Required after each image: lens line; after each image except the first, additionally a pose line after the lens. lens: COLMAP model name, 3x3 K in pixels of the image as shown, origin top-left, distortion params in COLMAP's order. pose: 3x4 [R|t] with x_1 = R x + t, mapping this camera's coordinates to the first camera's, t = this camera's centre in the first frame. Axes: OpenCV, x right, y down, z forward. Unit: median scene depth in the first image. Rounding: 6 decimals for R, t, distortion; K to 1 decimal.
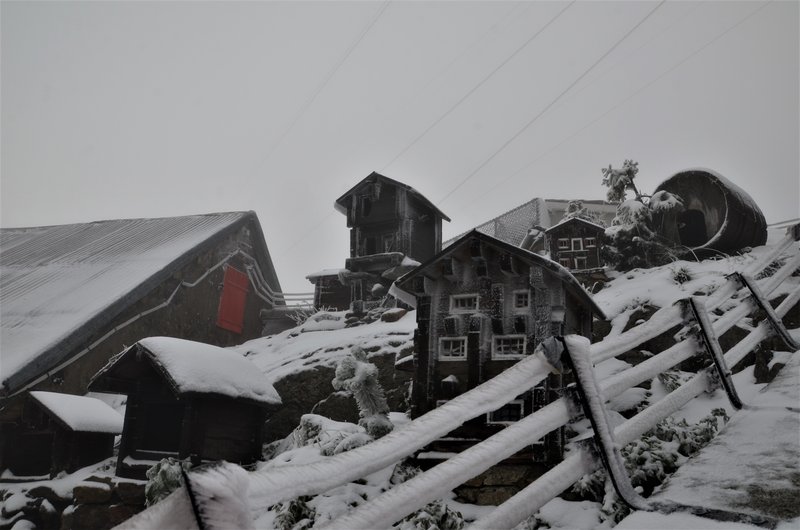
lens RADIAL K [[642.4, 0, 400.0], [0, 642.4, 265.0], [0, 0, 1]] dist [-0.101556, -0.000918]
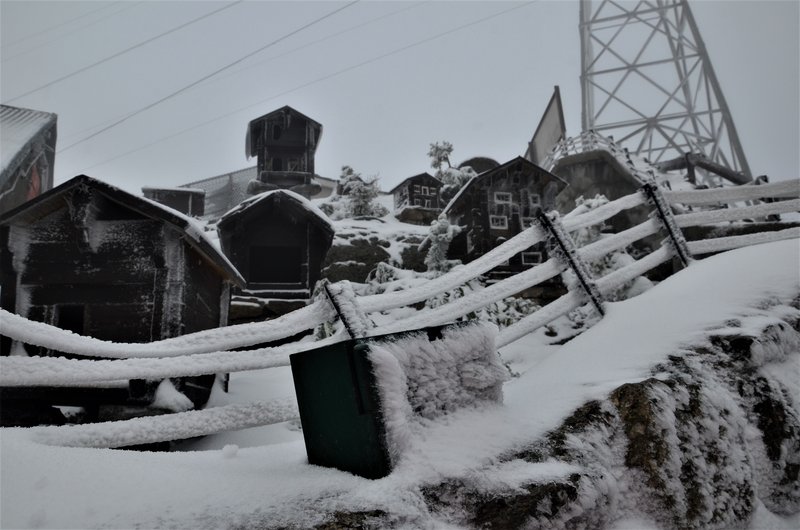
lens RADIAL K [[642.4, 0, 400.0], [0, 642.4, 265.0], [0, 0, 1]] dist [-0.101556, -0.000918]
pose [[0.752082, 0.103449, 0.650900, -0.697479], [-0.110527, 0.993415, -0.030178, 0.185458], [-0.649735, -0.049246, 0.758564, -0.078383]]
